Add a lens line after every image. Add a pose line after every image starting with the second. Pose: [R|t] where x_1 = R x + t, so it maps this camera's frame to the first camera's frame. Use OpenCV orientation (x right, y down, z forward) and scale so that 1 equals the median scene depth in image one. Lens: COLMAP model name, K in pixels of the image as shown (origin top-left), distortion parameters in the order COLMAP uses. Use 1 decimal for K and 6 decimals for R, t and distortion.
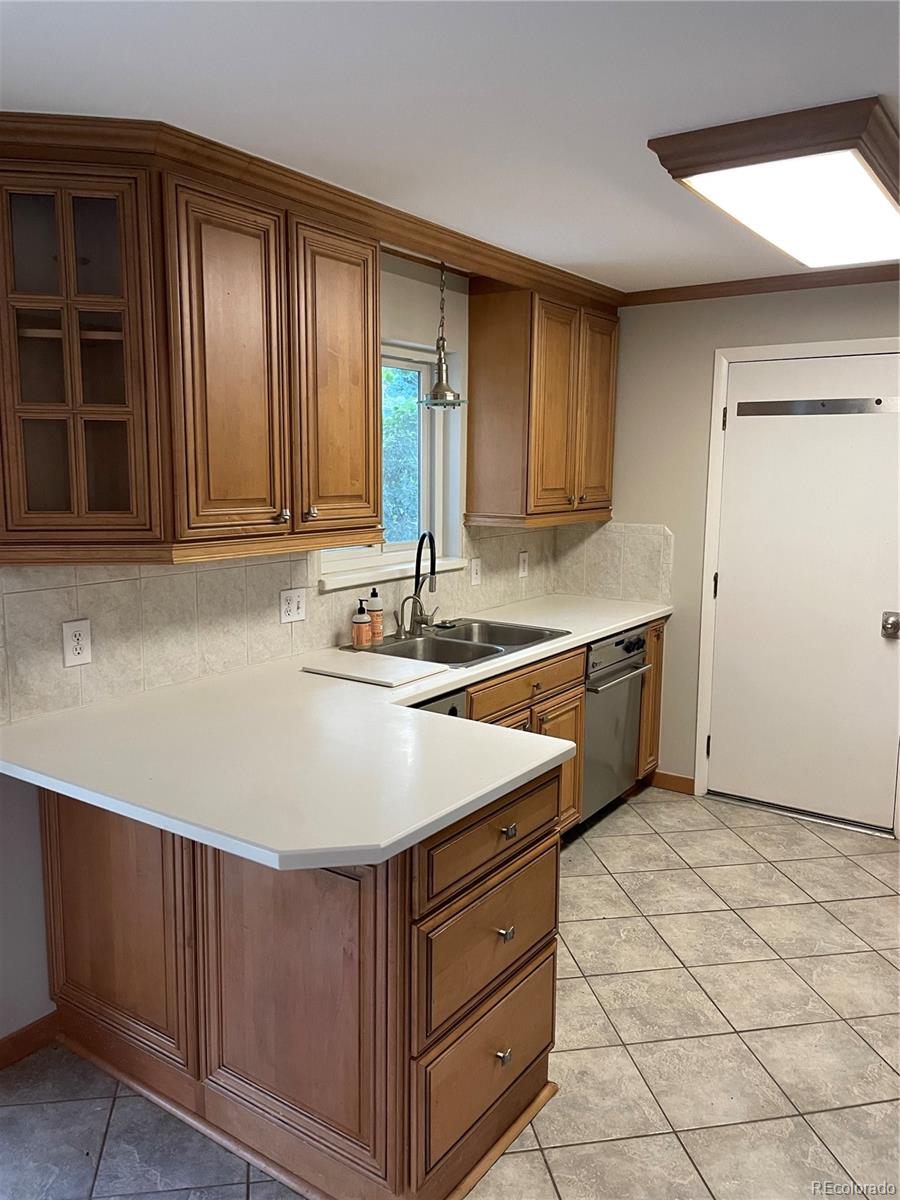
lens RADIAL K [[918.0, 0, 450.7], [0, 918.0, 591.6], [0, 0, 1]] dist [0.031430, -0.003212]
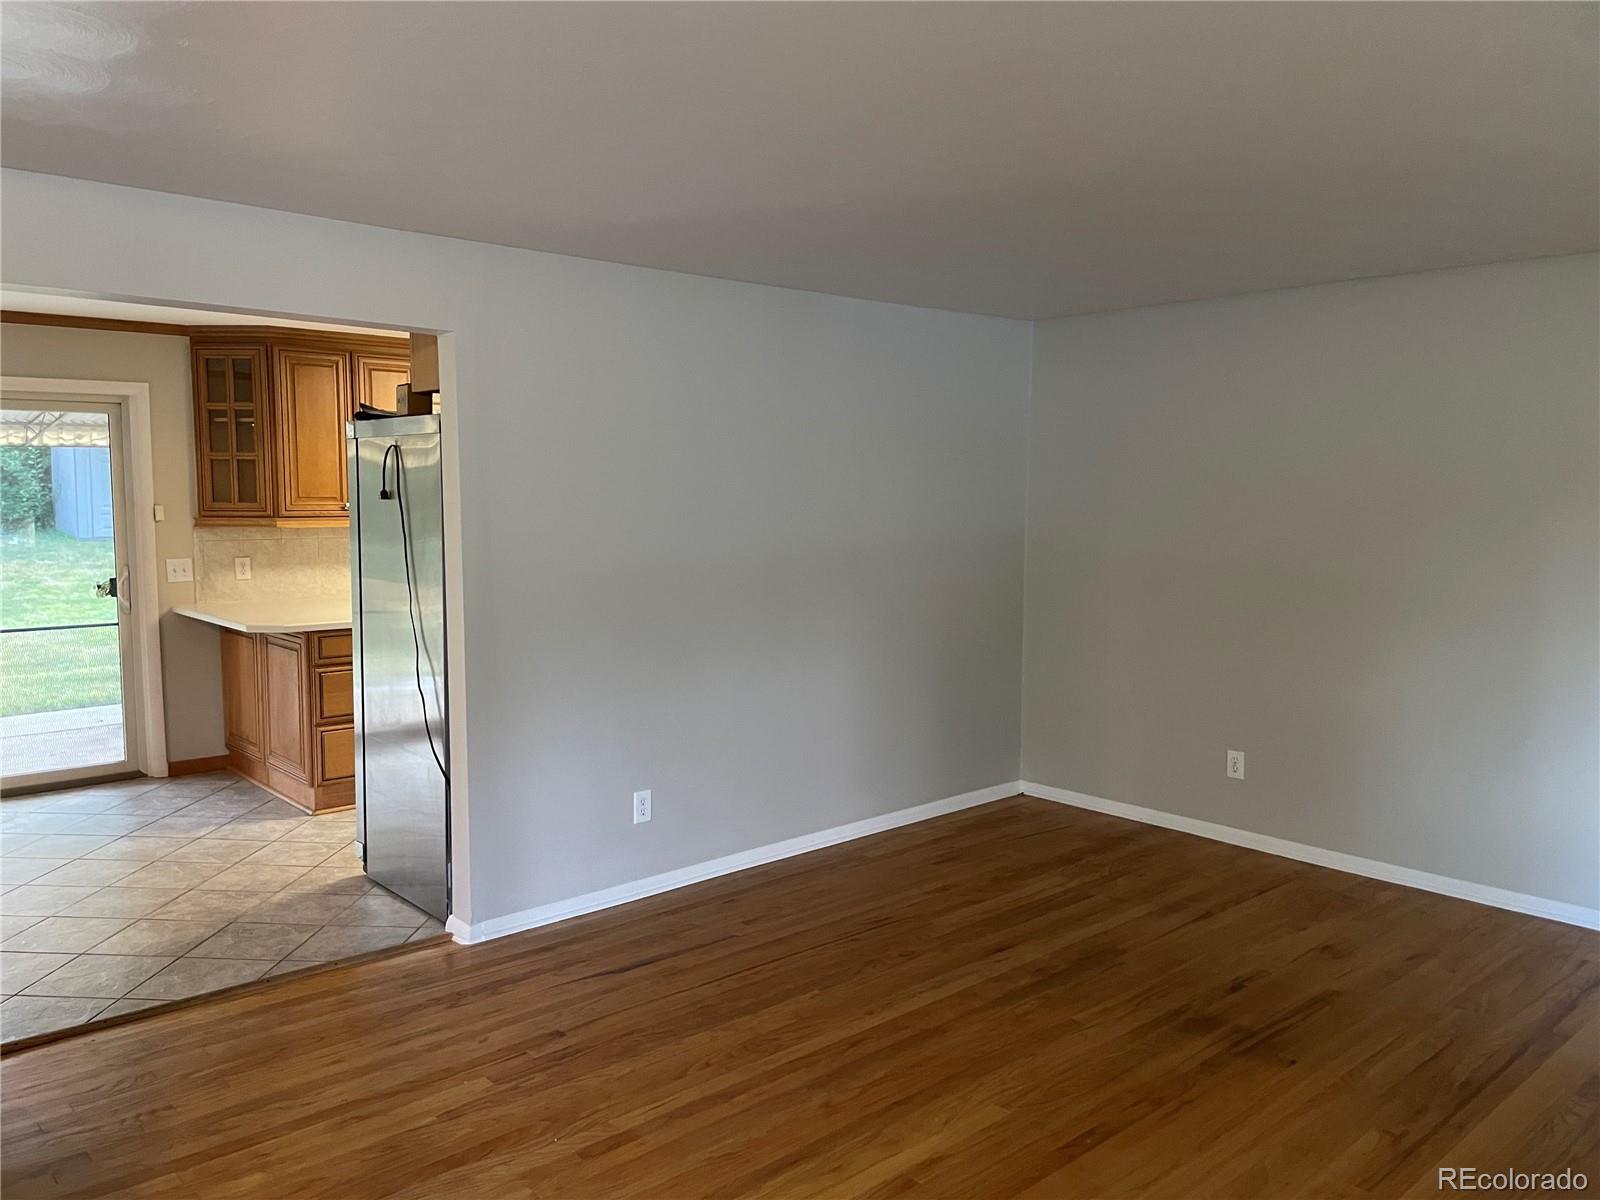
lens RADIAL K [[1224.0, 0, 798.5], [0, 1224.0, 610.0], [0, 0, 1]] dist [0.031430, -0.003212]
pose [[0.974896, 0.025234, -0.221228, 1.453902], [-0.032777, 0.998997, -0.030491, 0.200051], [0.220237, 0.036977, 0.974745, -1.426174]]
